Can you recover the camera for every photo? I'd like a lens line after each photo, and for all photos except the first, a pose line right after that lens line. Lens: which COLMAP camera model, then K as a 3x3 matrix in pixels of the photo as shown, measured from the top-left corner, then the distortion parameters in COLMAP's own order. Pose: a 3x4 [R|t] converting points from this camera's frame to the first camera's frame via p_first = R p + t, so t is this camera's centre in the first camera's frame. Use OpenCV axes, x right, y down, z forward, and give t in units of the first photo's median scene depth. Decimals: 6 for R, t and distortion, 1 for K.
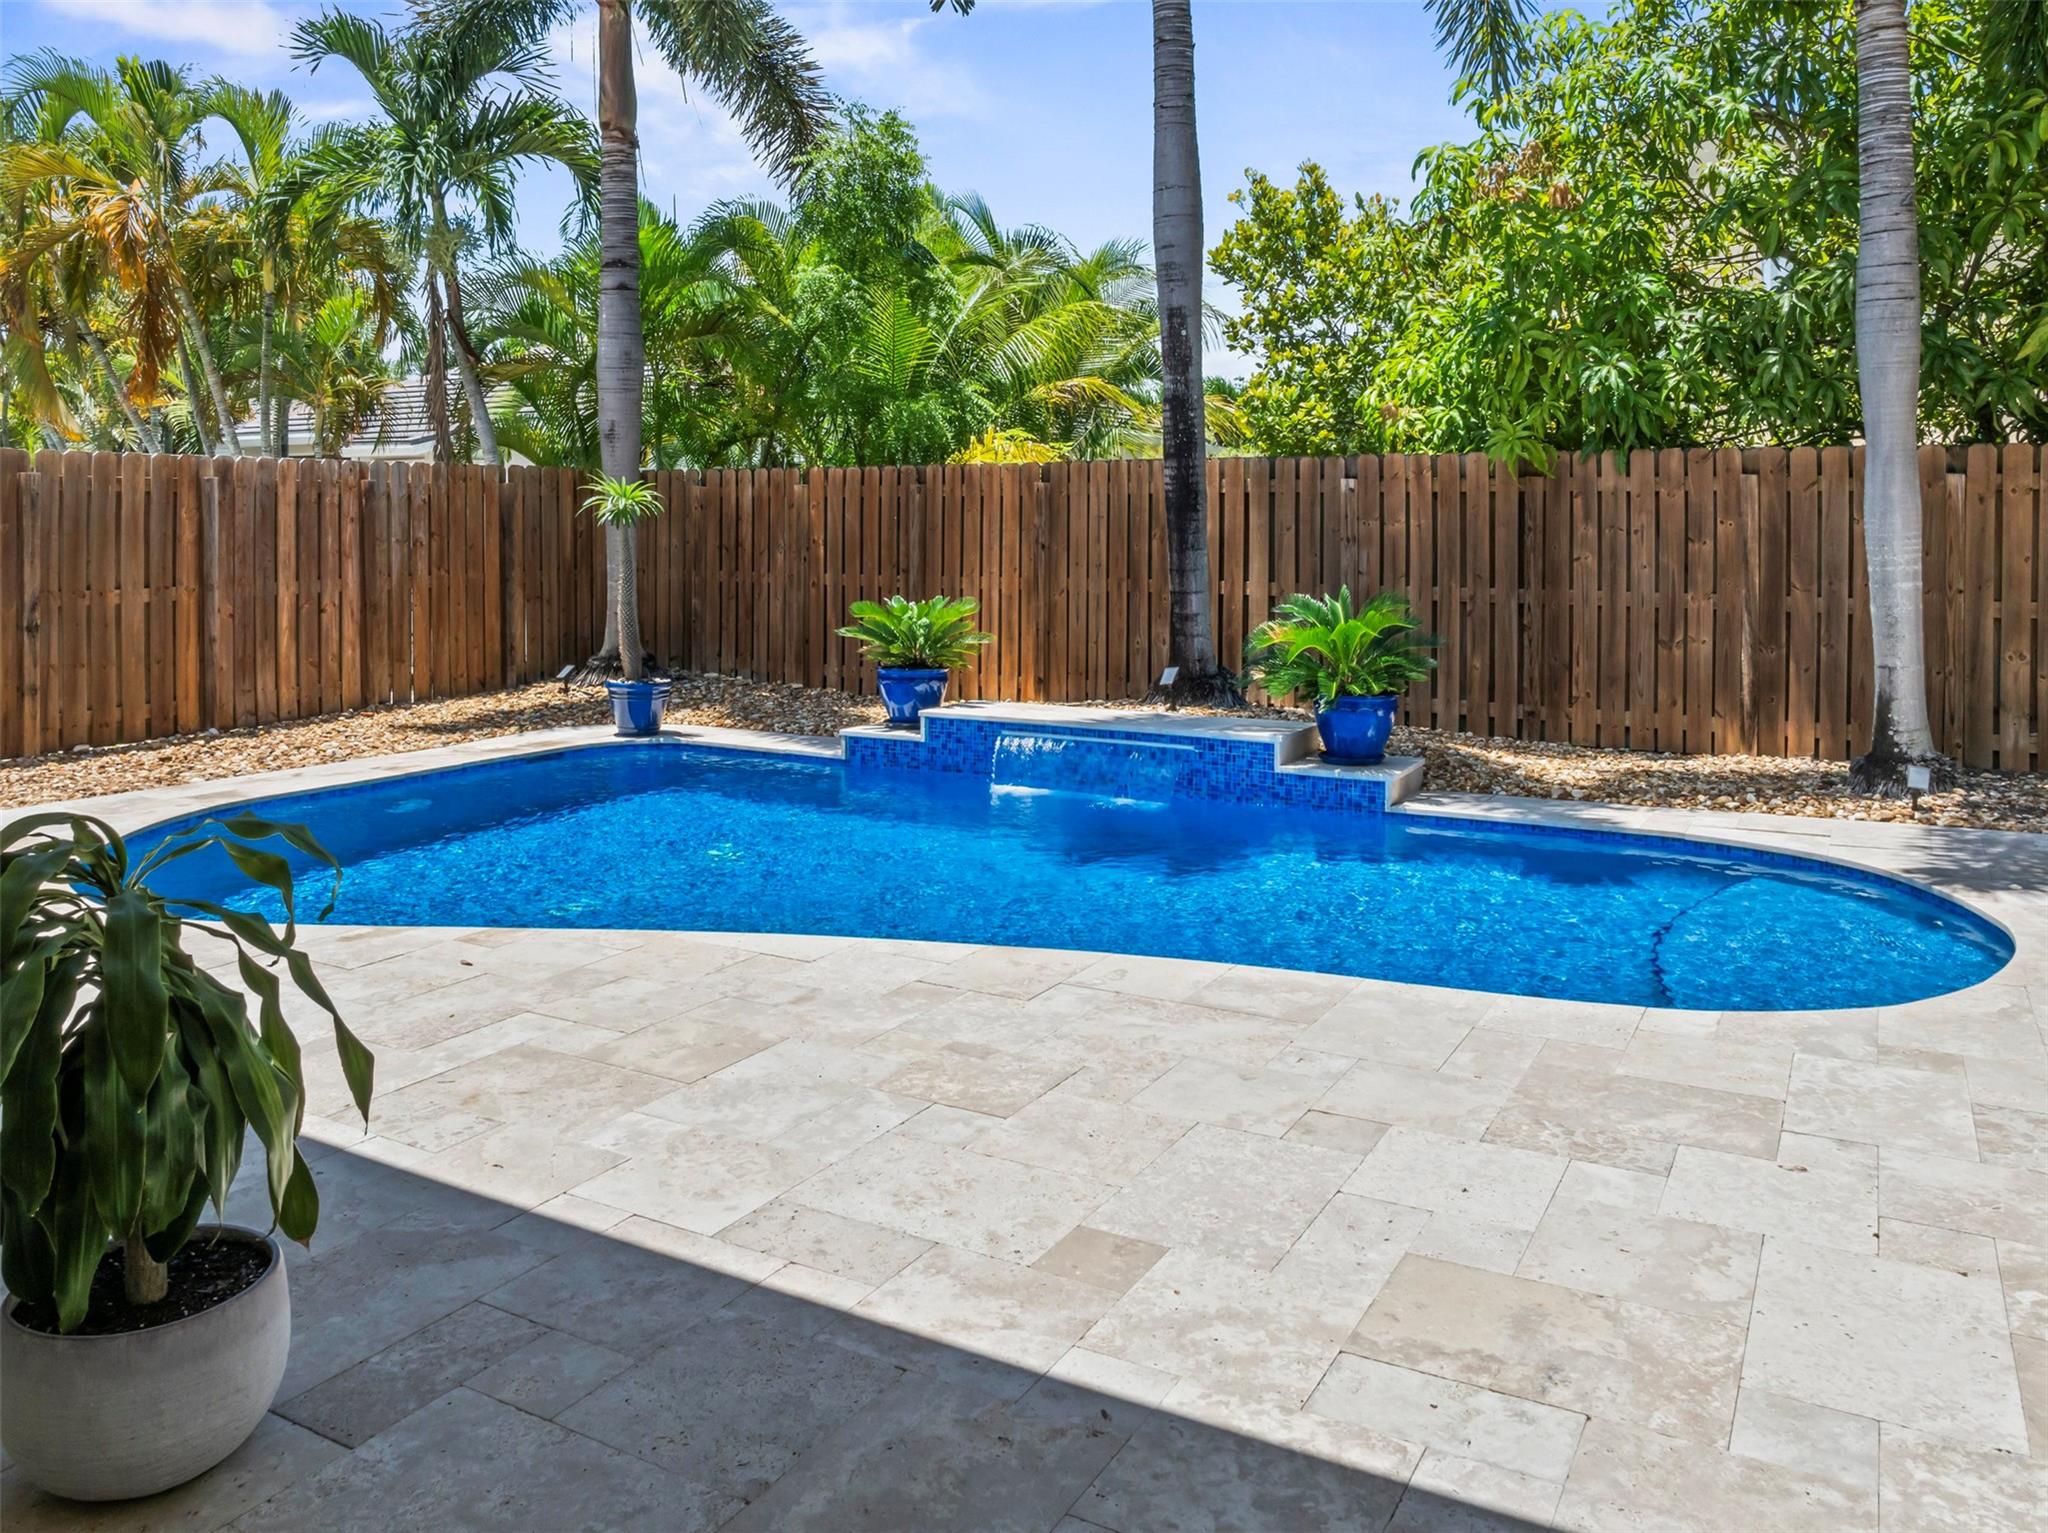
lens RADIAL K [[1453.4, 0, 1024.0], [0, 1453.4, 766.5], [0, 0, 1]] dist [-0.038637, 0.004808]
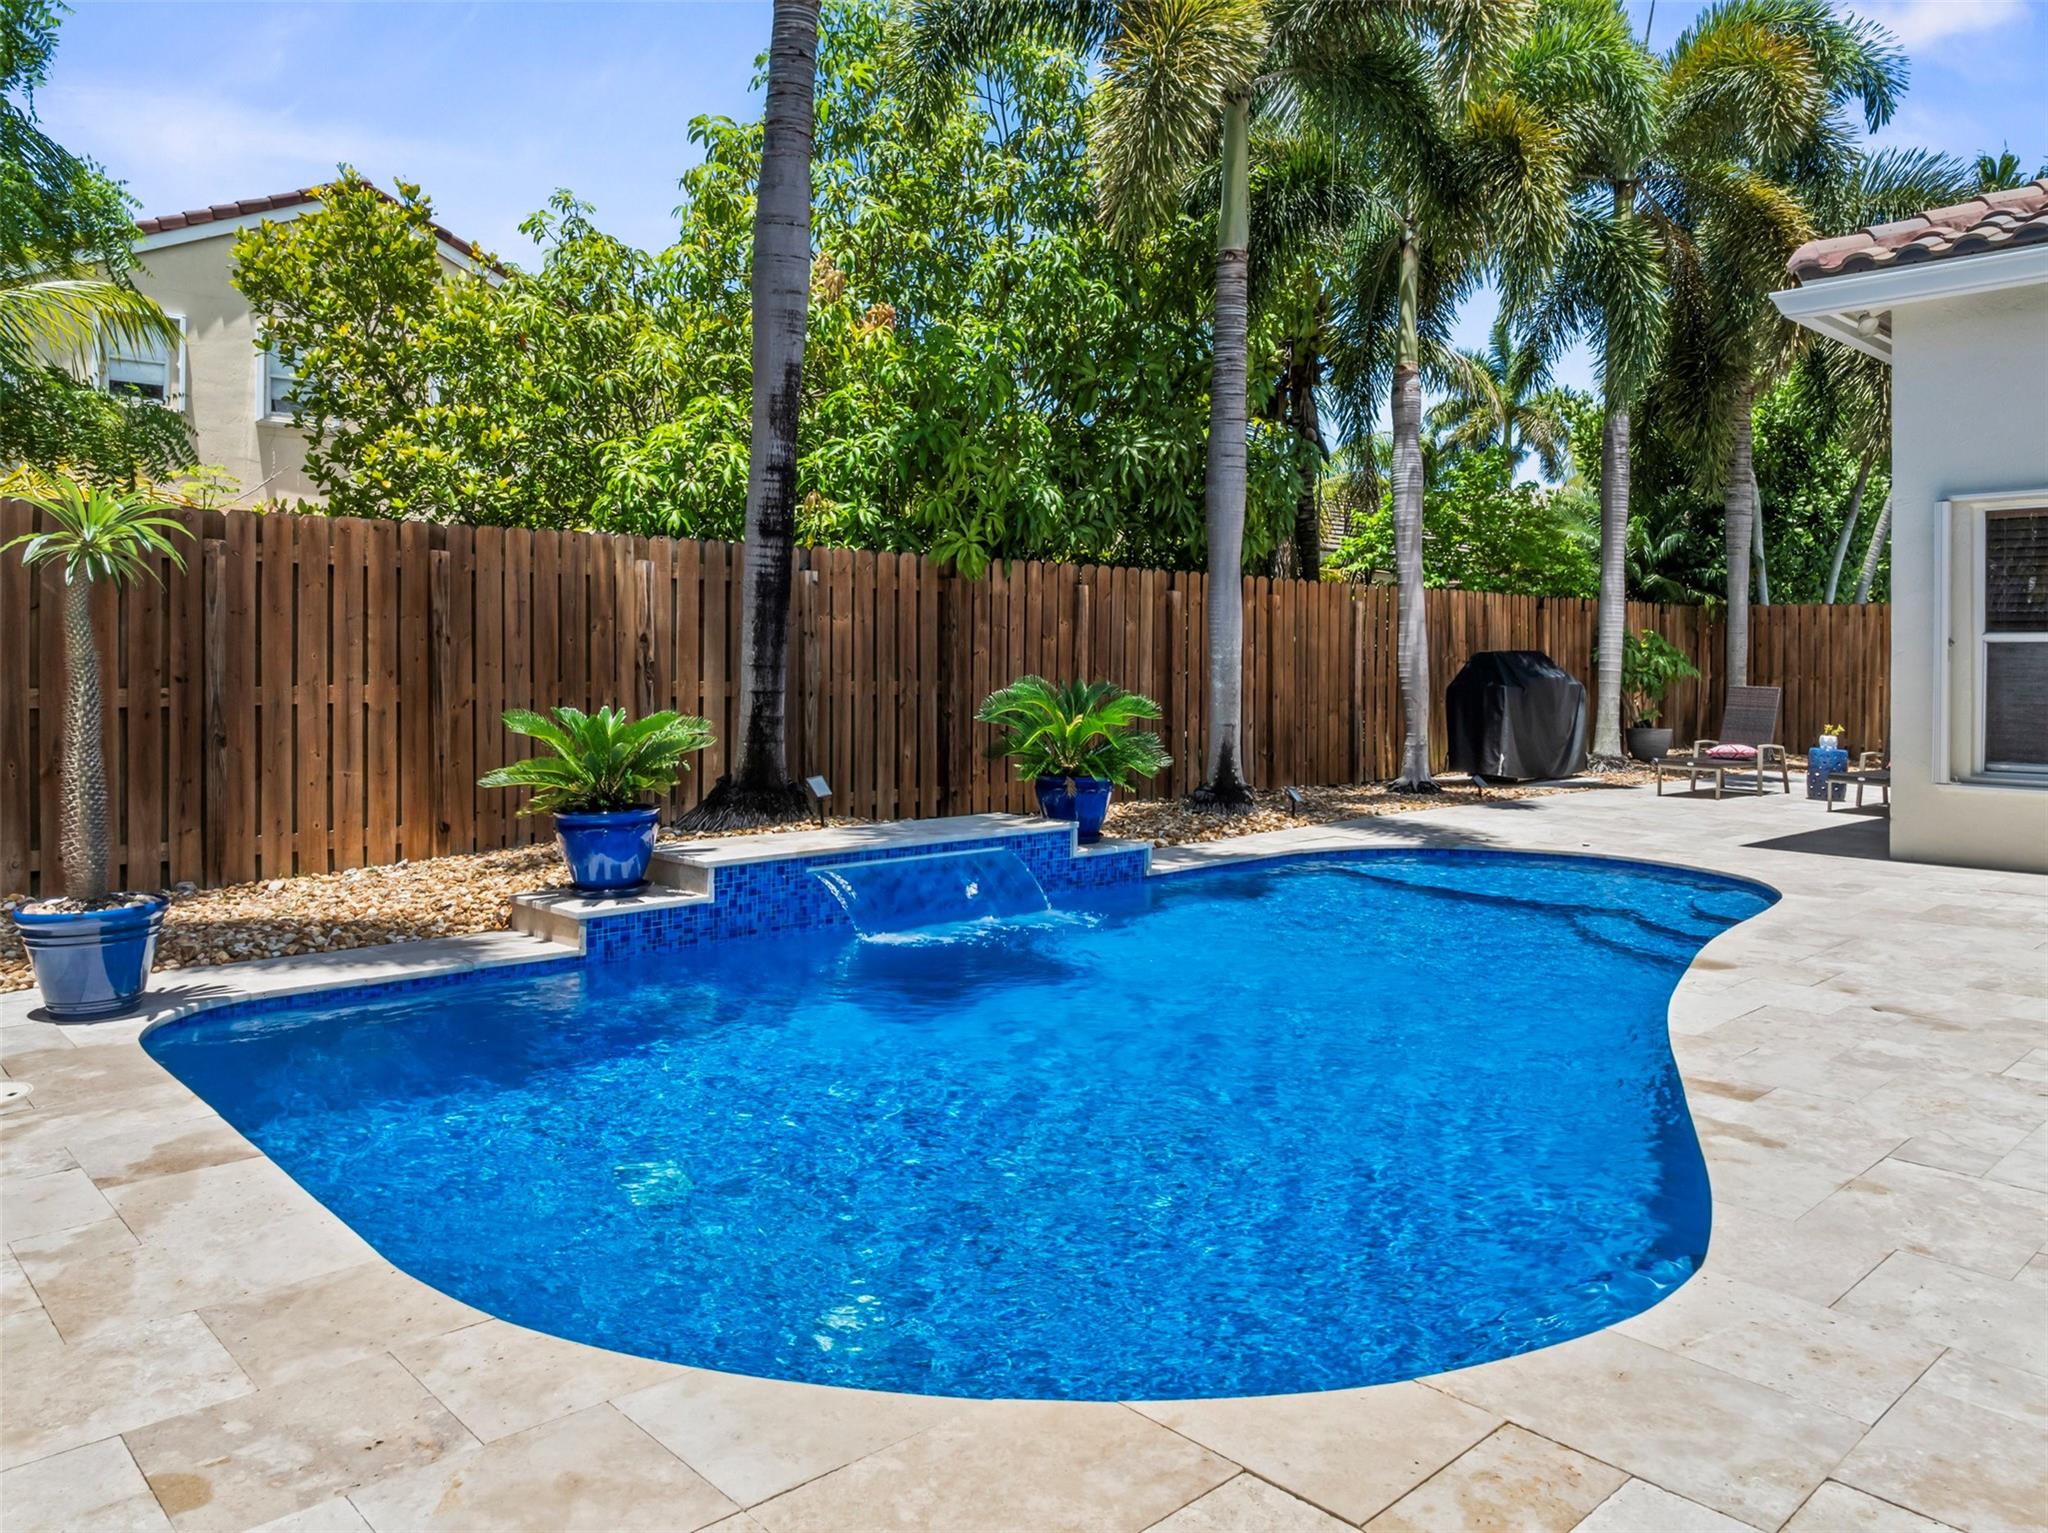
lens RADIAL K [[1453.4, 0, 1024.0], [0, 1453.4, 766.5], [0, 0, 1]] dist [-0.038637, 0.004808]
pose [[0.310434, -0.069632, 0.948041, -1.836126], [0.150176, 0.988382, 0.023420, -0.203441], [-0.938658, 0.135102, 0.317284, 1.637562]]
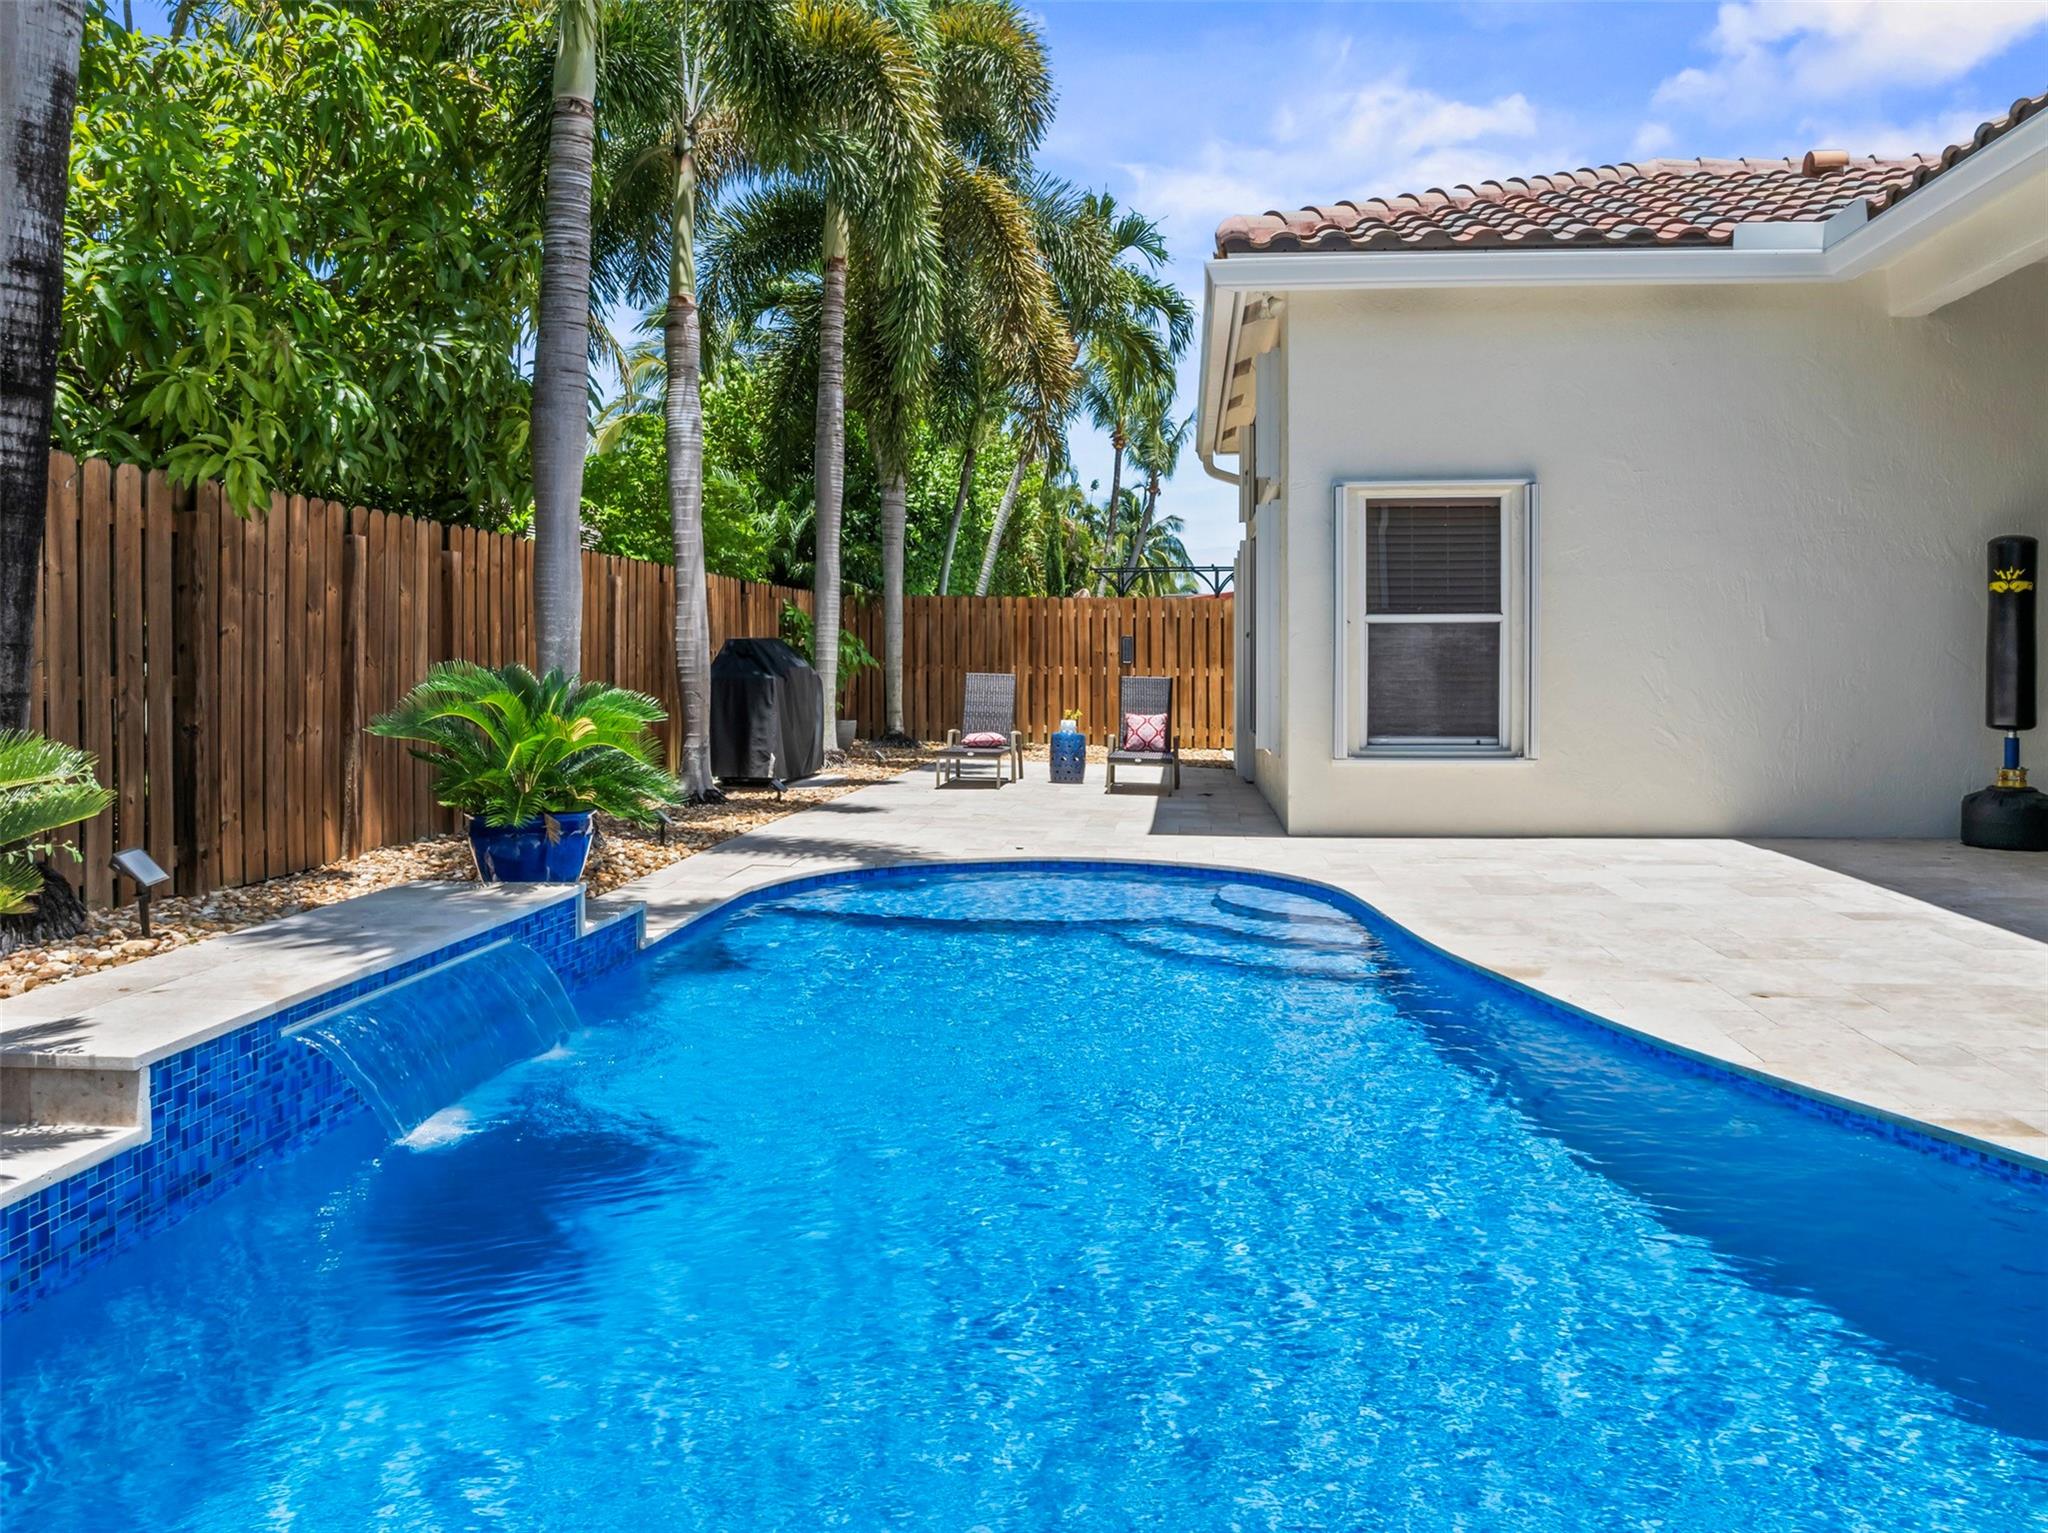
lens RADIAL K [[1468.8, 0, 1031.9], [0, 1468.8, 733.5], [0, 0, 1]] dist [-0.038409, 0.004765]
pose [[-0.394326, -0.046125, 0.917812, -1.185262], [0.149662, 0.982183, 0.113660, -0.306712], [-0.906702, 0.182181, -0.380397, 2.444763]]
